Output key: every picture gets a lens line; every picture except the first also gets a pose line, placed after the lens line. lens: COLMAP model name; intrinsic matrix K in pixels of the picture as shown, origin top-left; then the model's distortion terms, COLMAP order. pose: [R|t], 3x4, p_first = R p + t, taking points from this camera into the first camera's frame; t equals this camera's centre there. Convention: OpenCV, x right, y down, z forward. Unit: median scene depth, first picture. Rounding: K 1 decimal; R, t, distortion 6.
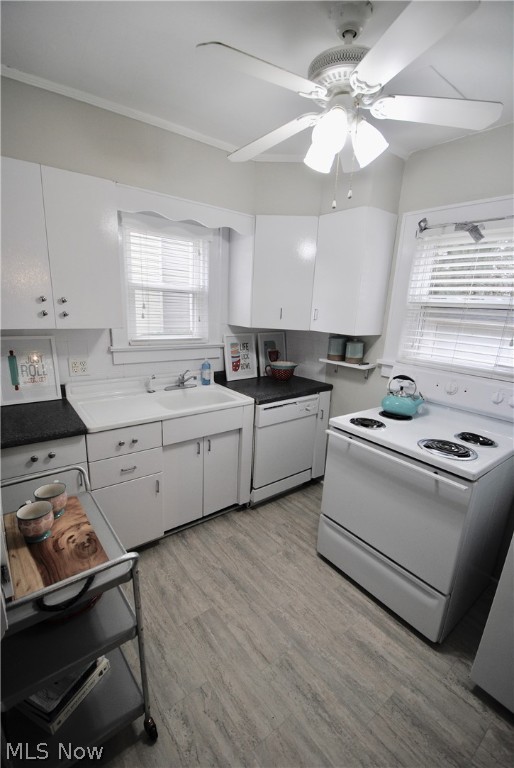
lens RADIAL K [[339.8, 0, 257.4], [0, 339.8, 389.9], [0, 0, 1]] dist [0.000527, -0.014775]
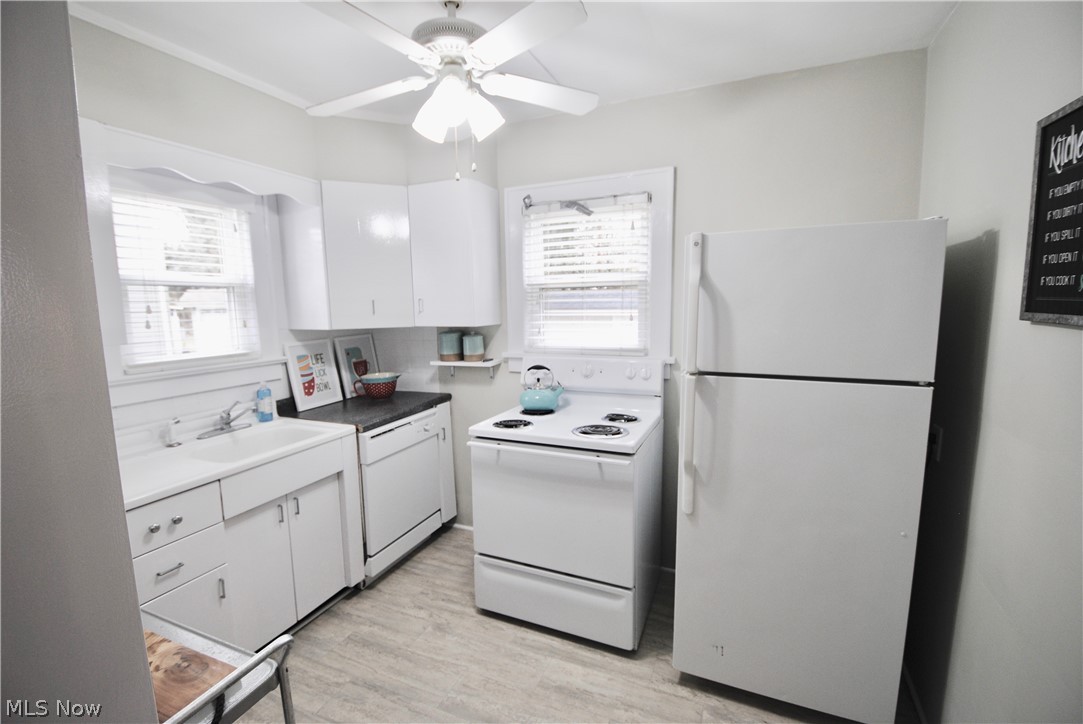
lens RADIAL K [[479.2, 0, 537.2], [0, 479.2, 361.5], [0, 0, 1]] dist [0.000527, -0.014775]
pose [[0.875319, -0.116979, 0.469183, -0.150586], [0.173331, 0.981722, -0.078604, 0.045944], [-0.451412, 0.150128, 0.879596, -0.088030]]
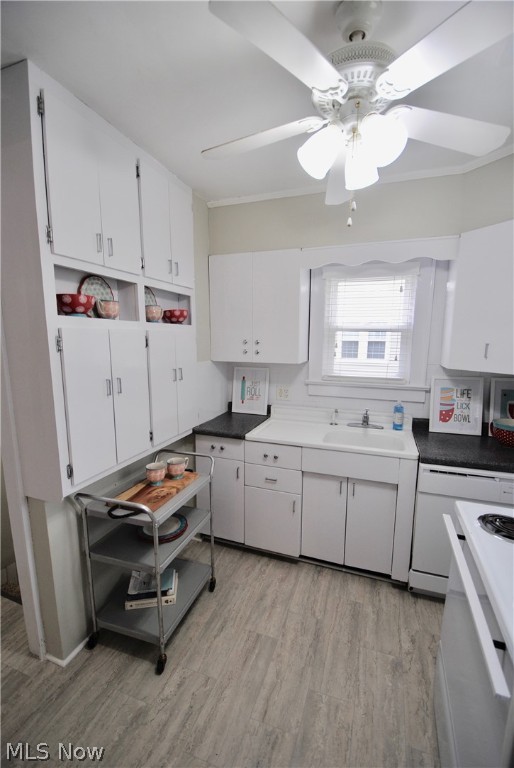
lens RADIAL K [[339.8, 0, 256.0], [0, 339.8, 386.5], [0, 0, 1]] dist [0.000527, -0.014775]
pose [[0.527330, 0.081149, -0.845776, 0.535385], [-0.193147, 0.980817, -0.026319, -0.041941], [0.827416, 0.177238, 0.532888, 0.250564]]
